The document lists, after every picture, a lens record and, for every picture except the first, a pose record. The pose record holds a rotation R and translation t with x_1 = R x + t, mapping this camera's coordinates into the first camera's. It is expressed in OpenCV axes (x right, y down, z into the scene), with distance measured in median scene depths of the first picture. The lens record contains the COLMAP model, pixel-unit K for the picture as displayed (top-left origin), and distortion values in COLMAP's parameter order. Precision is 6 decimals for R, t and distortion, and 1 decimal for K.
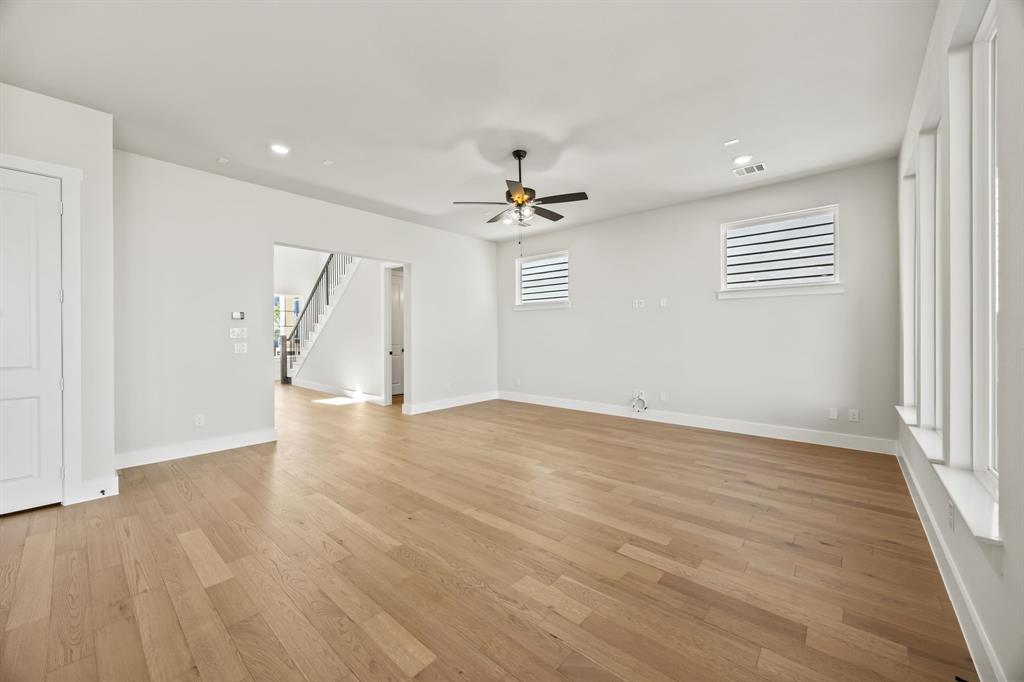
lens RADIAL K [[389.6, 0, 510.7], [0, 389.6, 332.0], [0, 0, 1]] dist [0.001473, -0.000342]
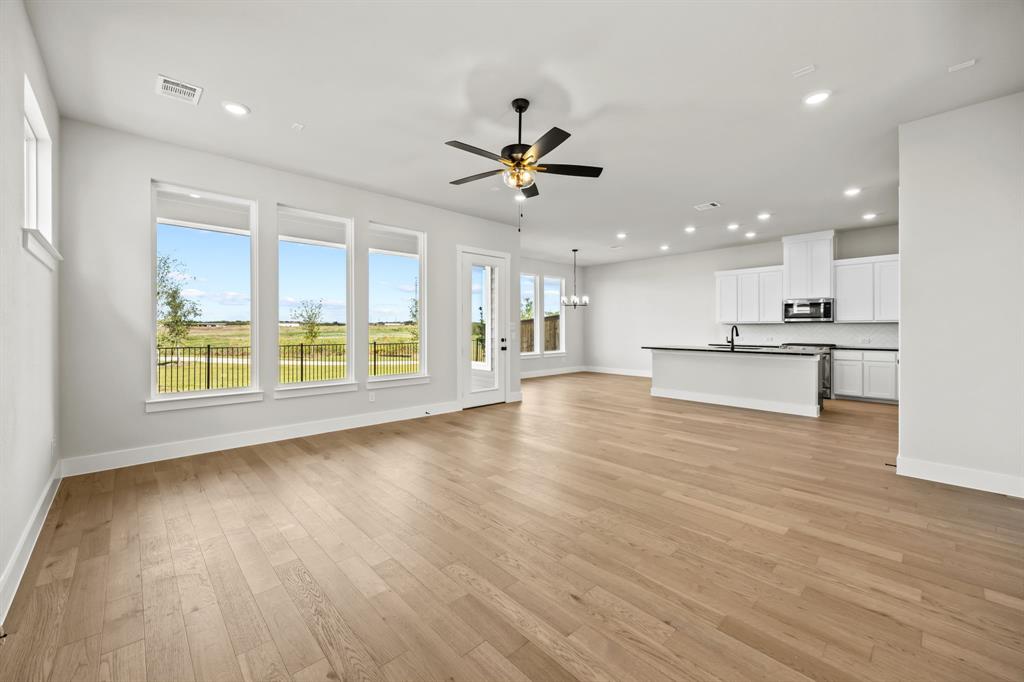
lens RADIAL K [[406.0, 0, 509.6], [0, 406.0, 324.1], [0, 0, 1]] dist [0.008601, -0.000110]
pose [[-0.995349, 0.006704, 0.096104, -0.040193], [0.005174, 0.999856, -0.016164, 0.013447], [-0.096199, -0.015592, -0.995240, 2.355369]]
